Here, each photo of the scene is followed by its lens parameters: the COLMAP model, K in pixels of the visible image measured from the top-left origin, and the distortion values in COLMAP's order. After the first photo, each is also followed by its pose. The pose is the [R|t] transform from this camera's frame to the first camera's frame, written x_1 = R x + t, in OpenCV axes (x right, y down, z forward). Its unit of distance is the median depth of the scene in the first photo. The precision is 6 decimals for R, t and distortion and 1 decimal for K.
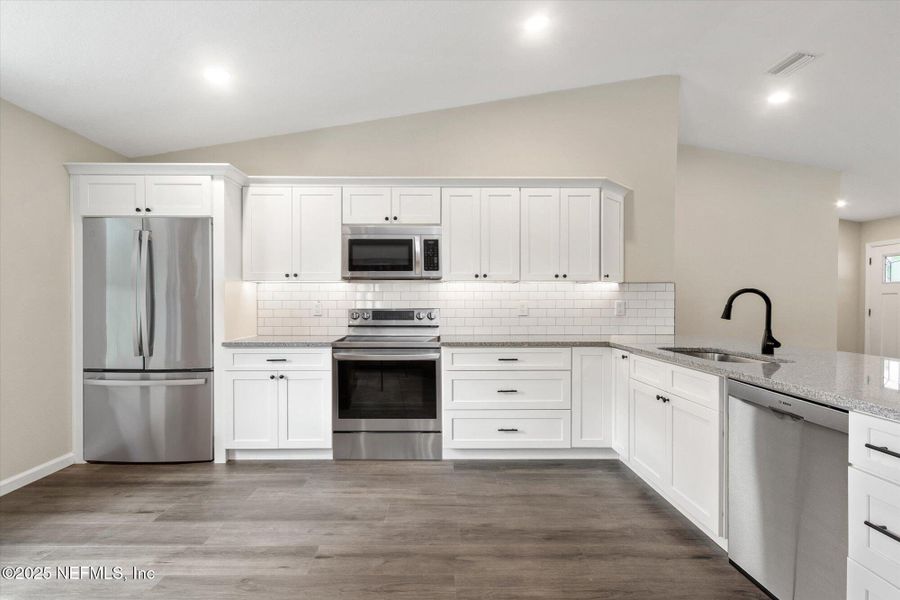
lens RADIAL K [[431.4, 0, 413.7], [0, 431.4, 297.9], [0, 0, 1]] dist [0.010741, 0.000857]
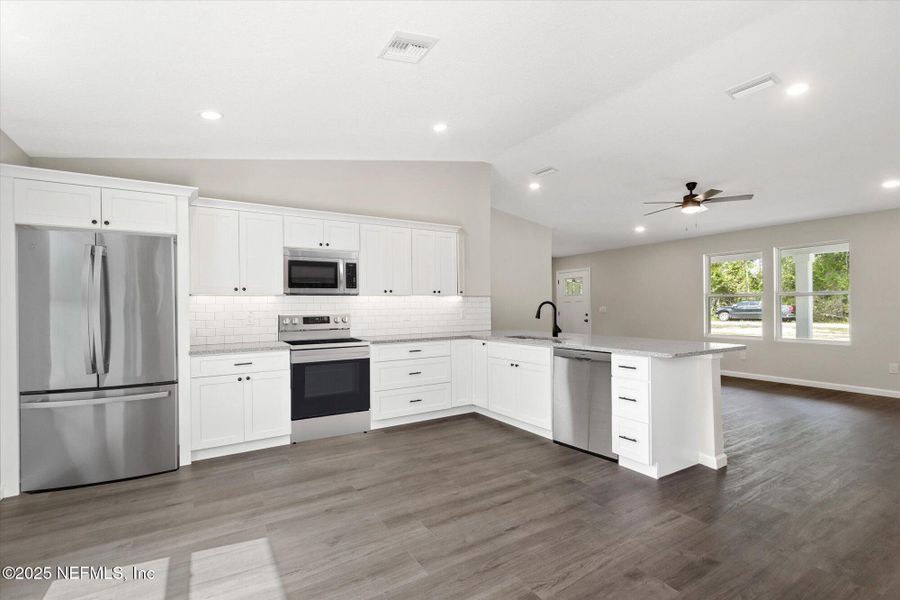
lens RADIAL K [[416.4, 0, 426.4], [0, 416.4, 305.9], [0, 0, 1]] dist [-0.004697, -0.000077]
pose [[0.852874, -0.014505, 0.521916, -0.472326], [0.017346, 0.999849, -0.000558, -0.004492], [-0.521829, 0.009529, 0.852997, -0.190935]]
